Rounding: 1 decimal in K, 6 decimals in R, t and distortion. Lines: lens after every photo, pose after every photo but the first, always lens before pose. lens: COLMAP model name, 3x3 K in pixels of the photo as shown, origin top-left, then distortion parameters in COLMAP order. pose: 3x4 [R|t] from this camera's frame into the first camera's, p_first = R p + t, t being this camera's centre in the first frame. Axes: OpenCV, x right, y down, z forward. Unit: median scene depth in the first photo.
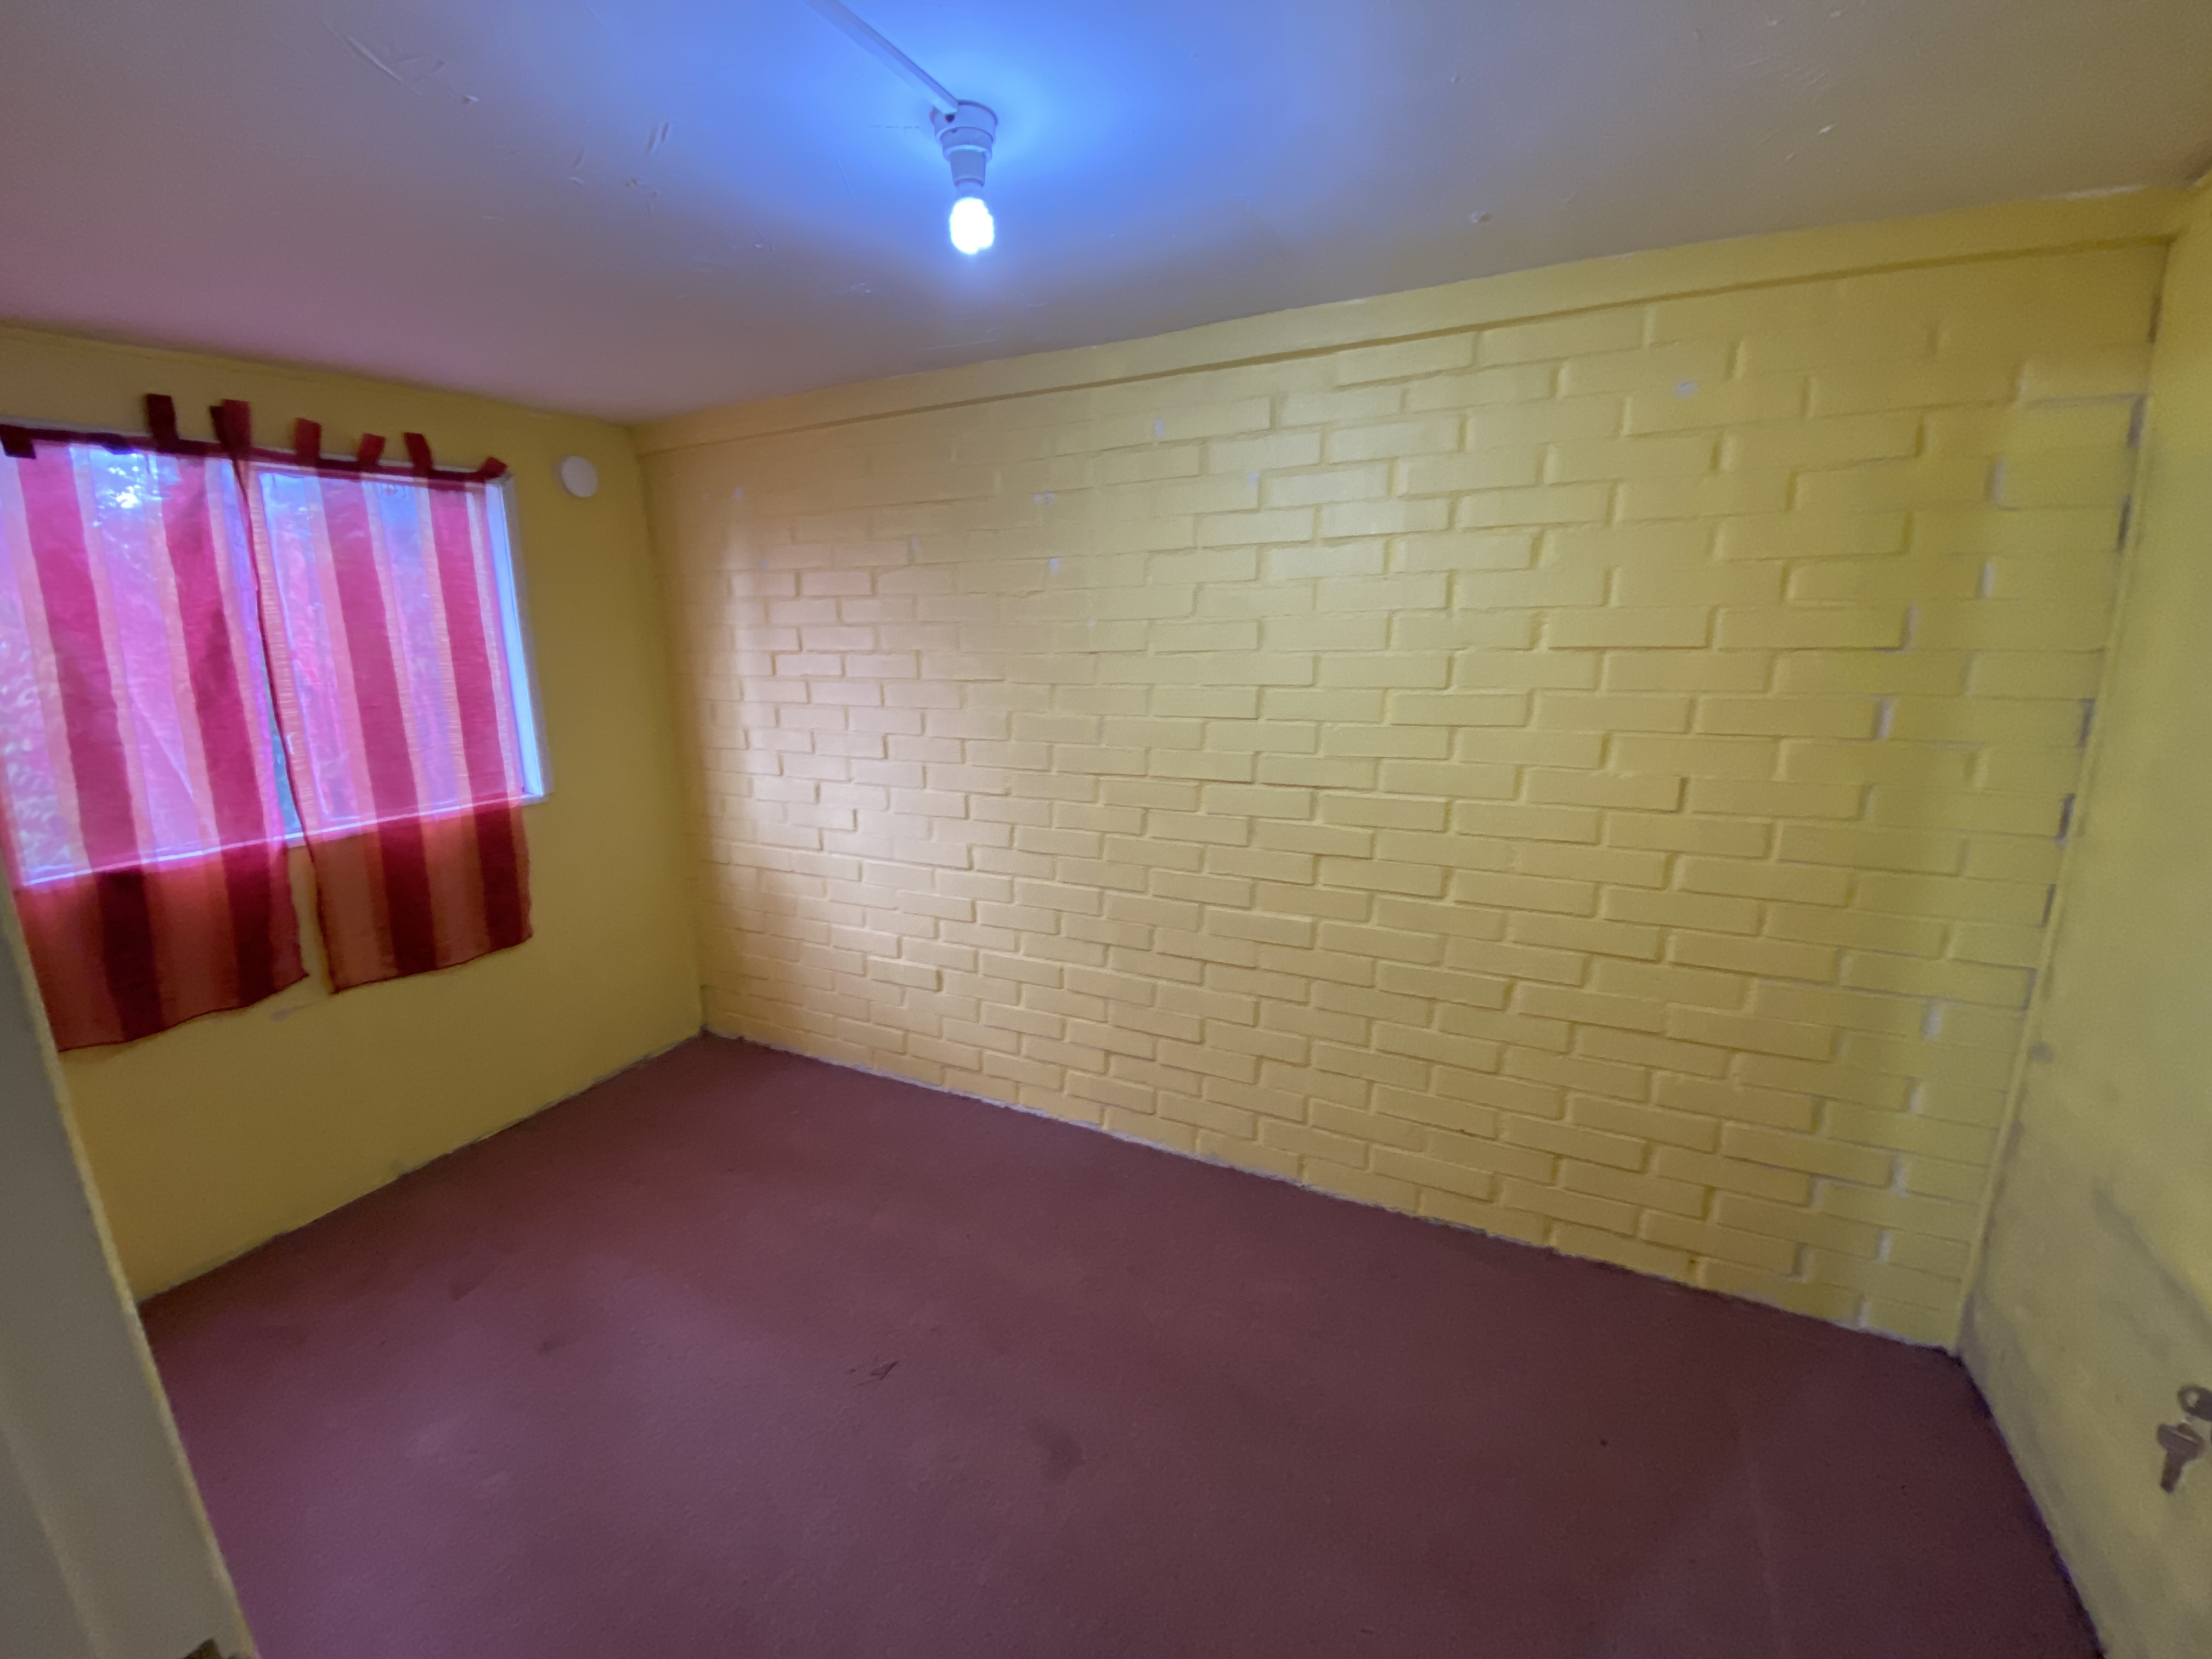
lens RADIAL K [[914.0, 0, 1098.0], [0, 914.0, 836.7], [0, 0, 1]] dist [0.001556, -0.000185]
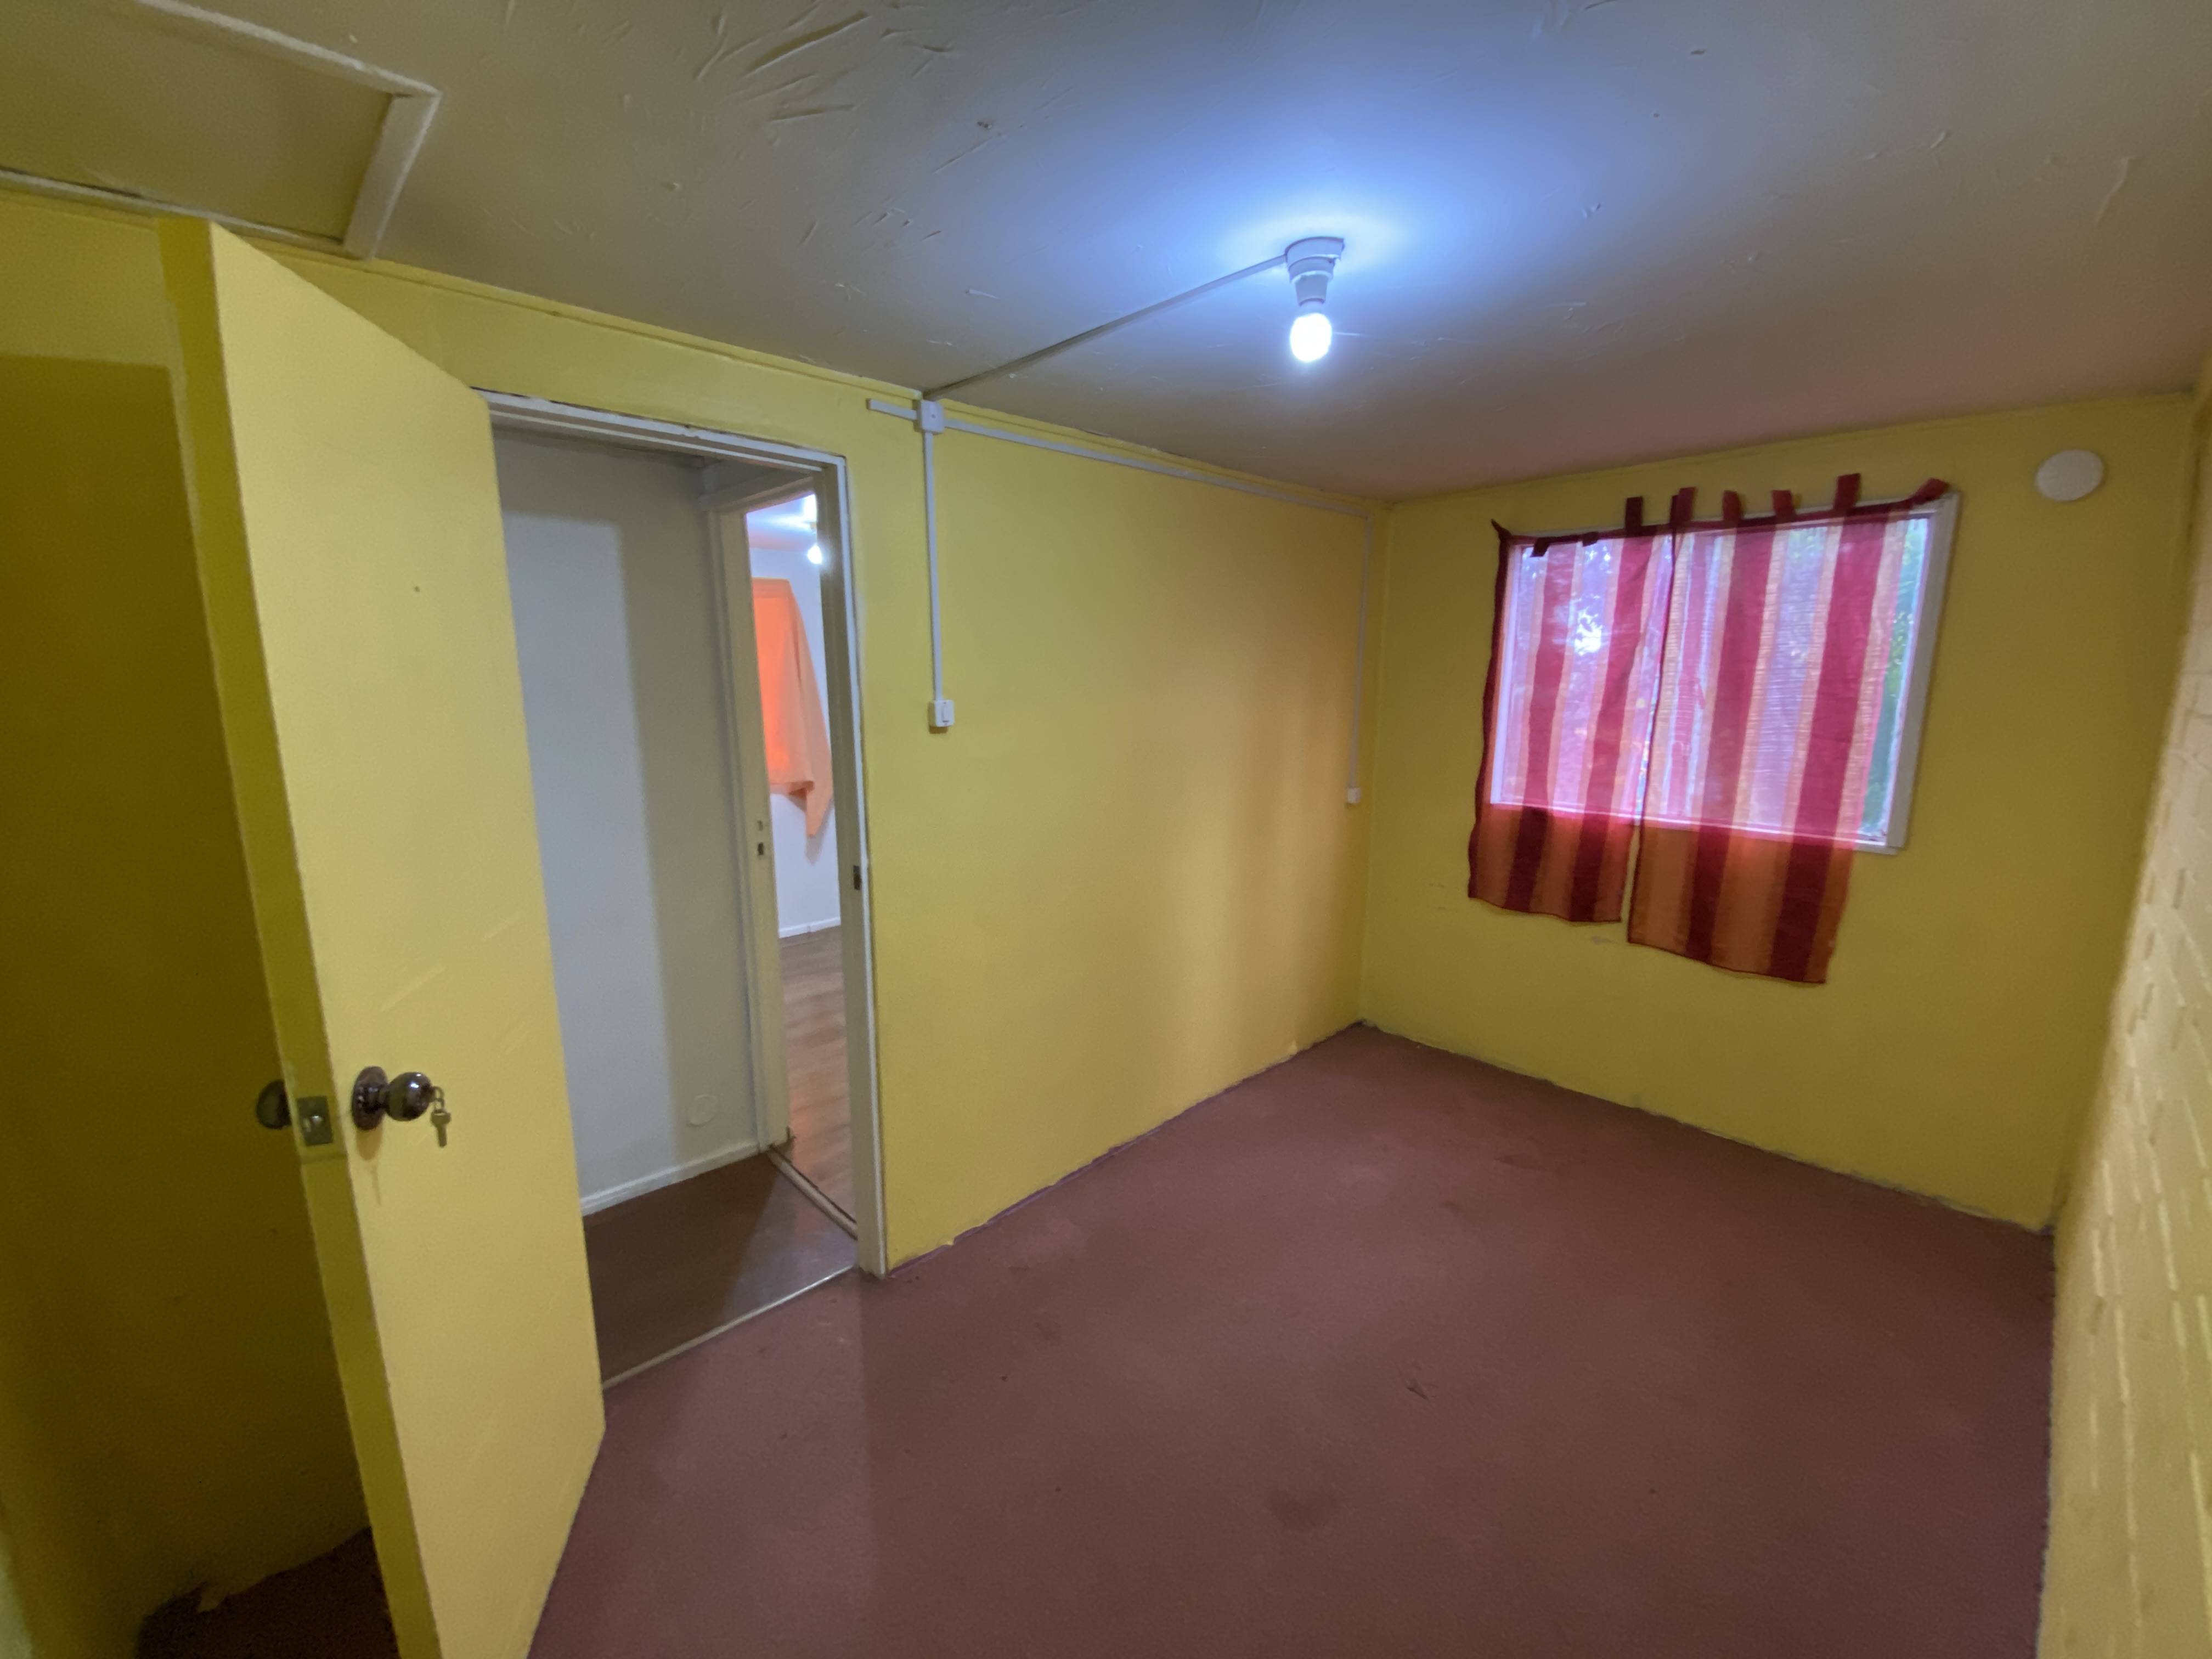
lens RADIAL K [[914.0, 0, 1098.0], [0, 914.0, 836.7], [0, 0, 1]] dist [0.001556, -0.000185]
pose [[-0.302167, 0.207712, -0.930350, 0.529931], [-0.210664, 0.937290, 0.277682, -0.159892], [0.929686, 0.279897, -0.239461, 0.551815]]
